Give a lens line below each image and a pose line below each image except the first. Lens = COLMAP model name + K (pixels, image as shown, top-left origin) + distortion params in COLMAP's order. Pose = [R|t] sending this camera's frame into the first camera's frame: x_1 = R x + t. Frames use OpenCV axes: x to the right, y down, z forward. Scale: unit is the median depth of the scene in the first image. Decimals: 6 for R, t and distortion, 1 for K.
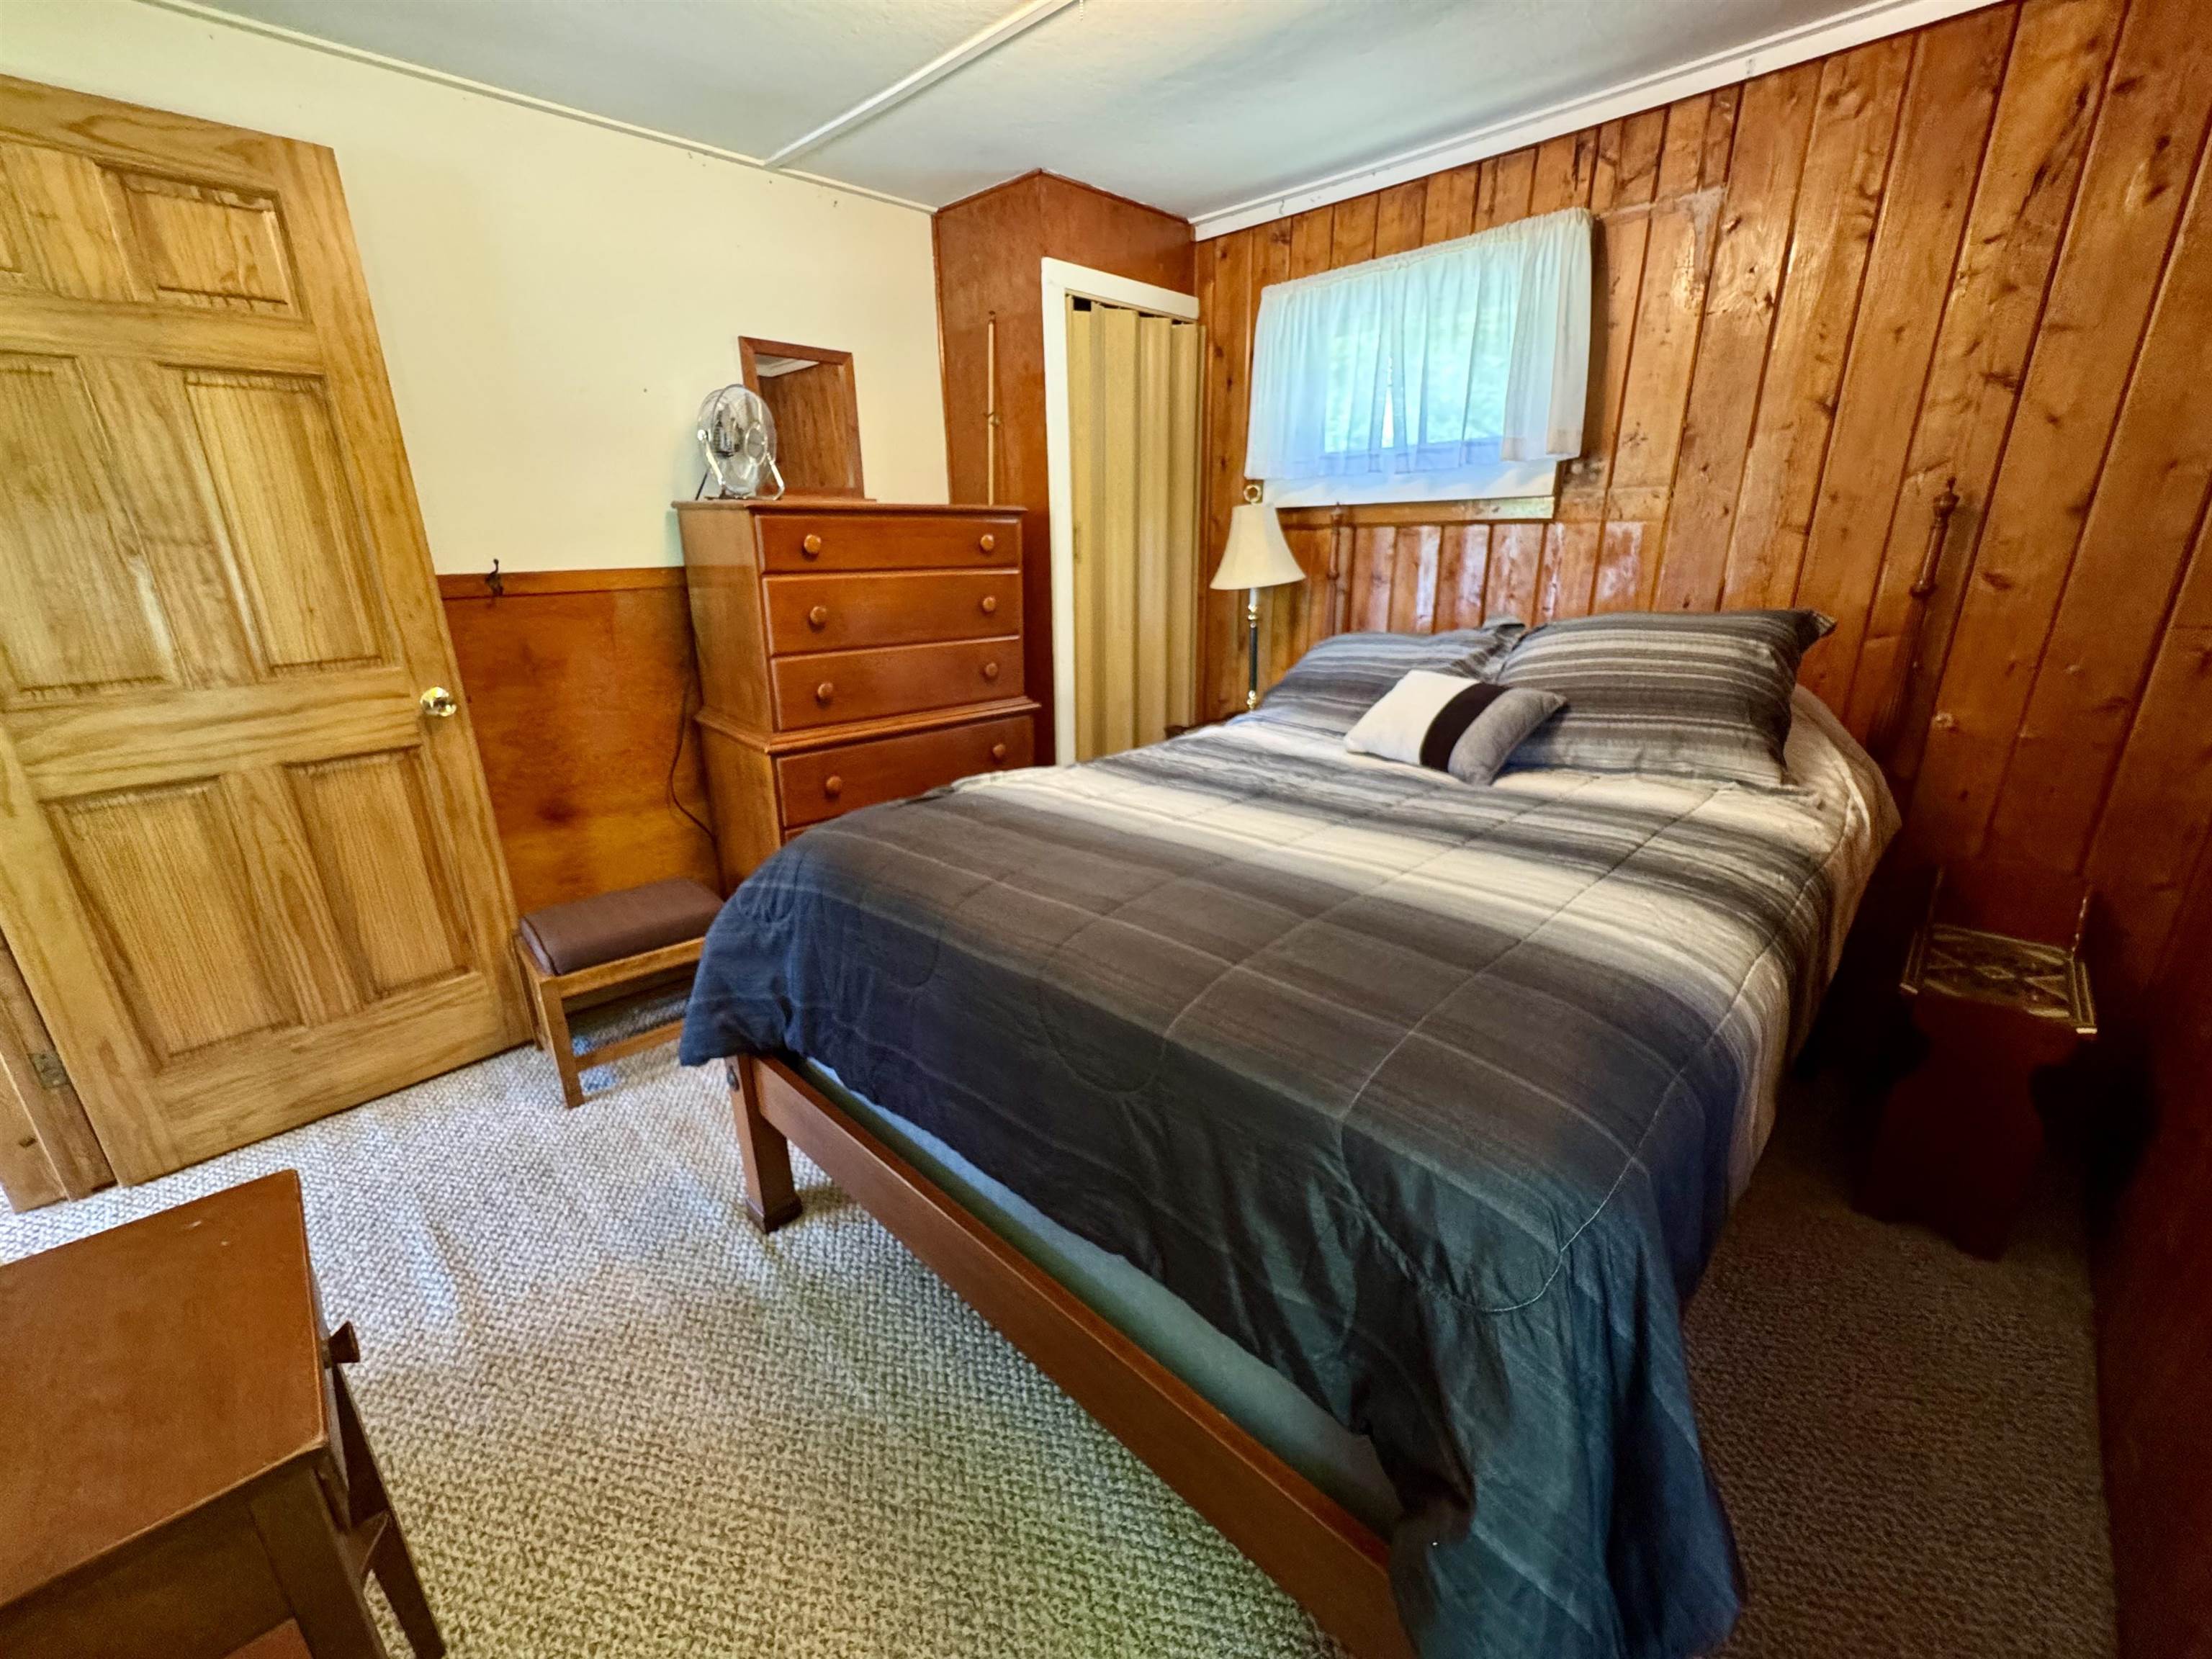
lens RADIAL K [[880.5, 0, 1102.7], [0, 880.5, 824.5], [0, 0, 1]] dist [-0.002886, -0.000729]
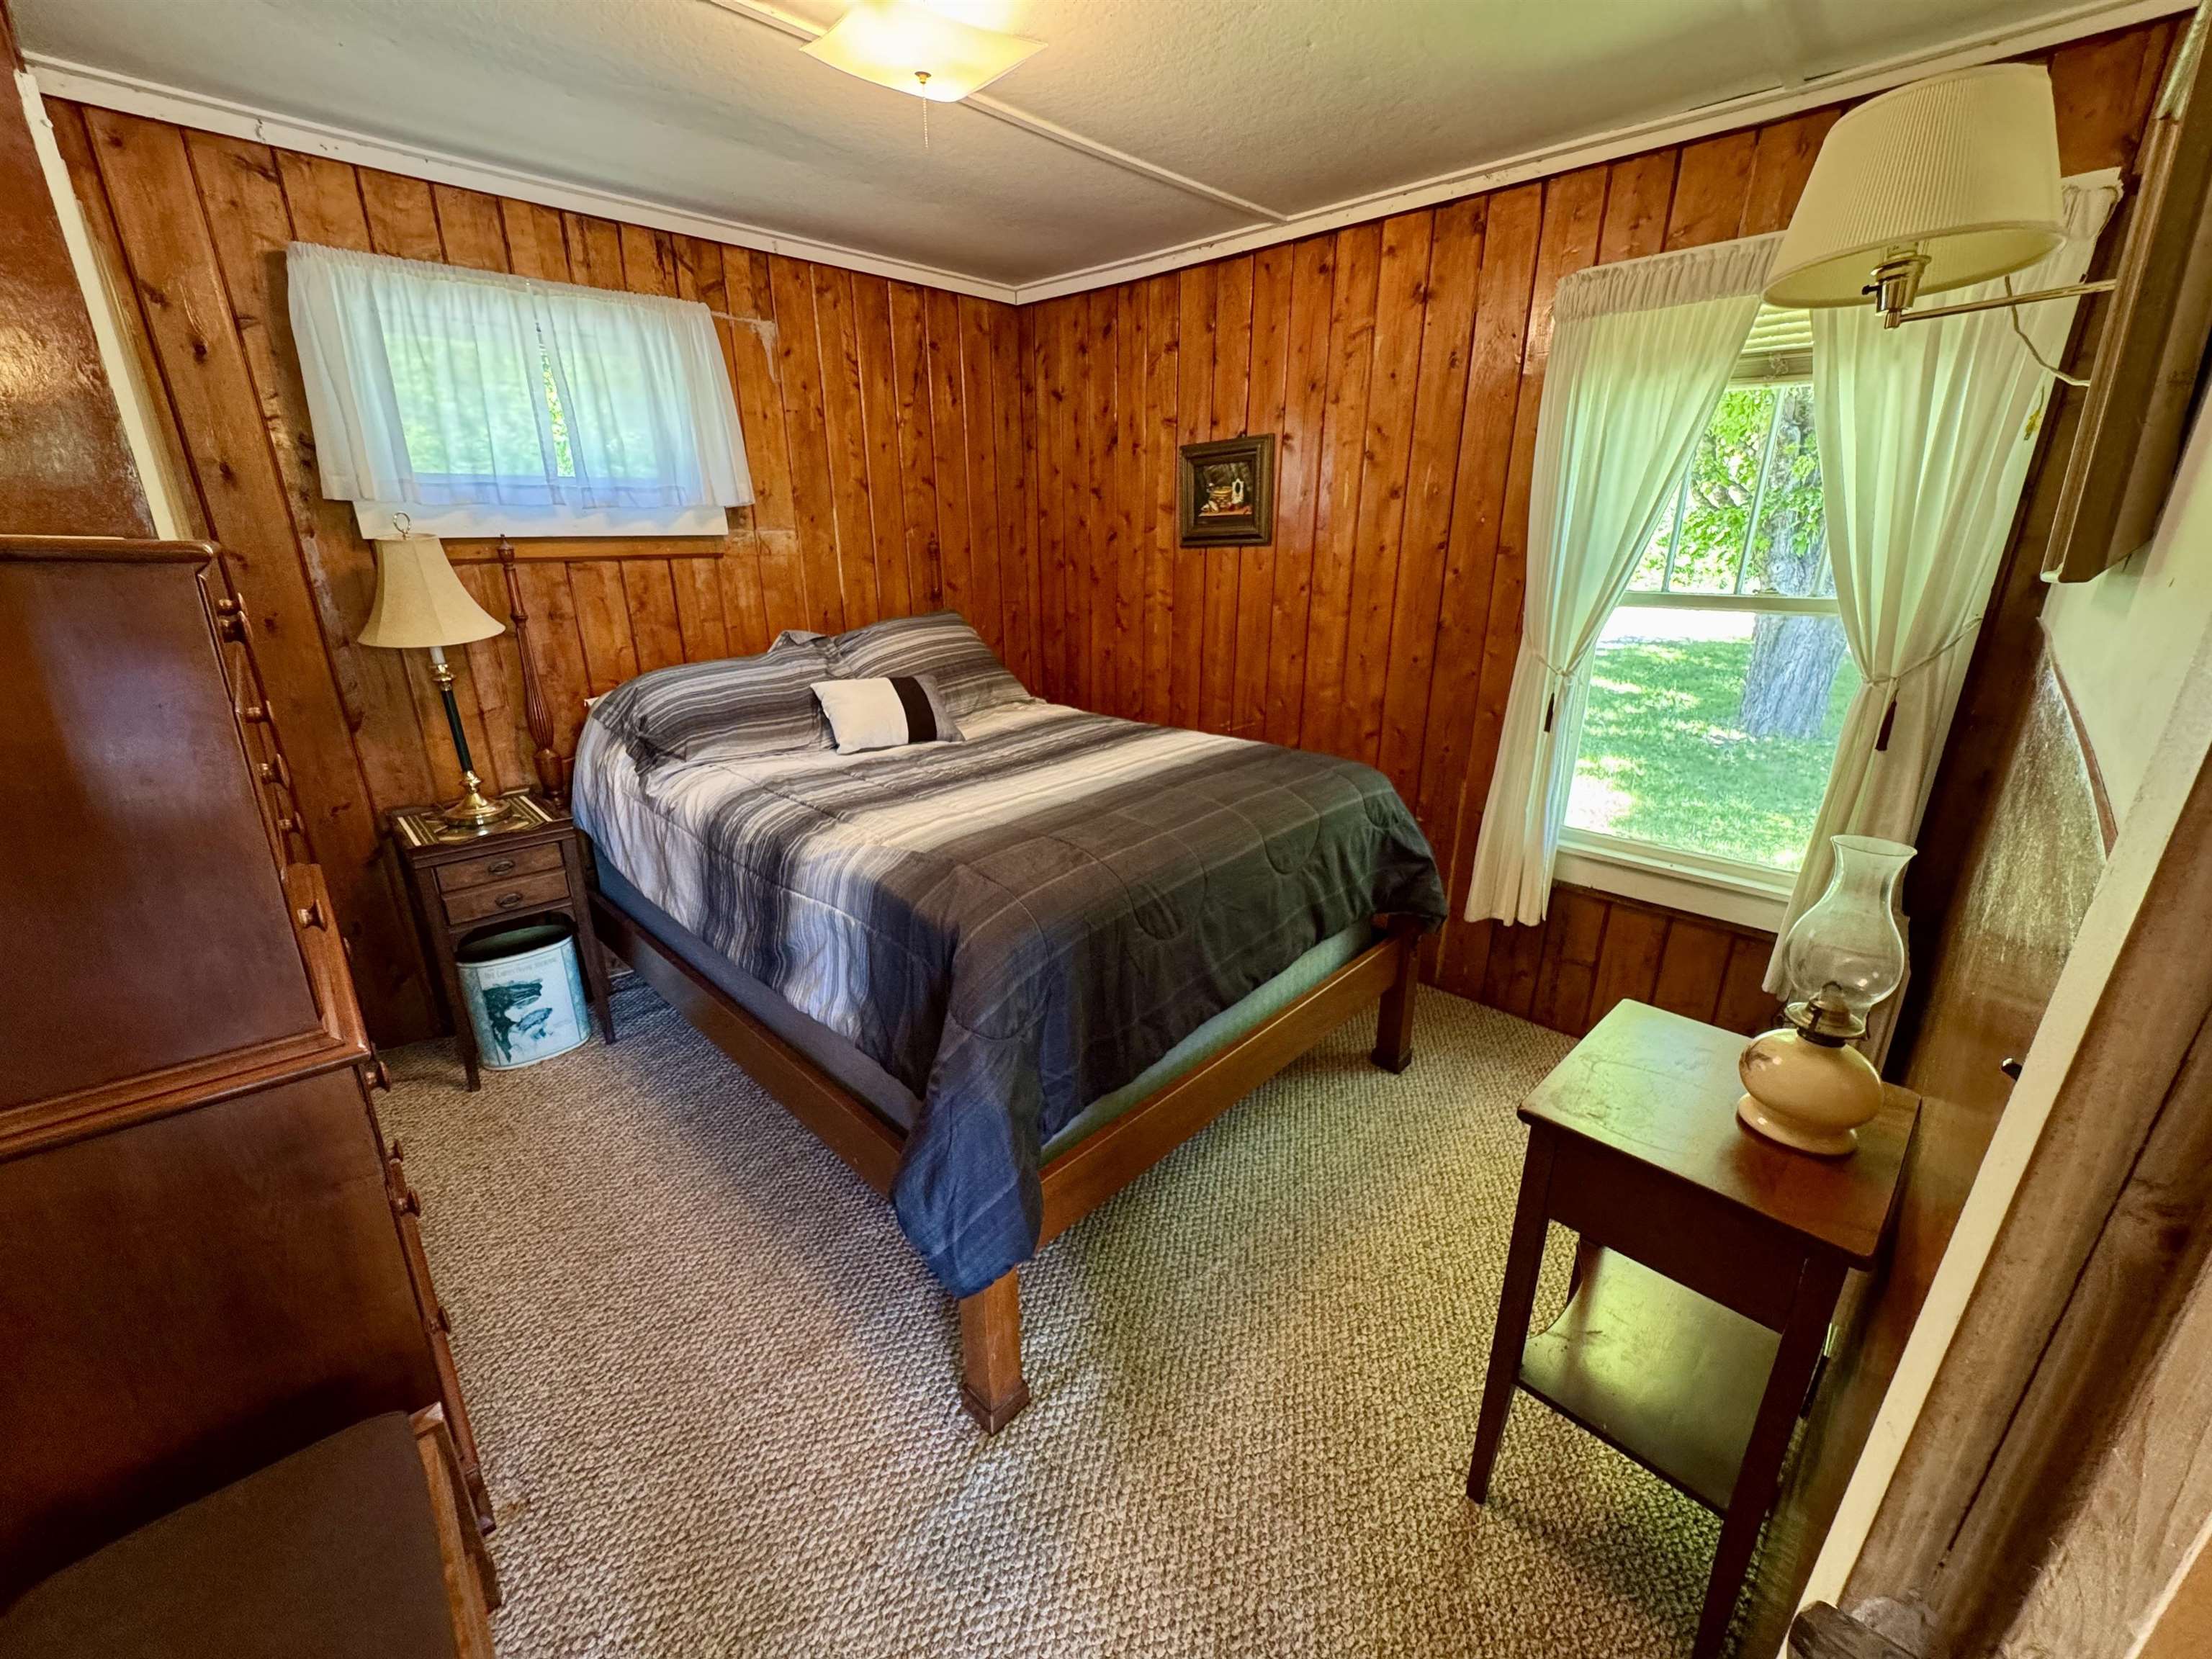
lens RADIAL K [[880.5, 0, 1096.1], [0, 880.5, 828.2], [0, 0, 1]] dist [-0.002886, -0.000729]
pose [[0.010533, -0.308596, 0.951135, -0.993116], [0.311884, 0.904751, 0.290093, -0.261783], [-0.950062, 0.293588, 0.105776, 0.658035]]
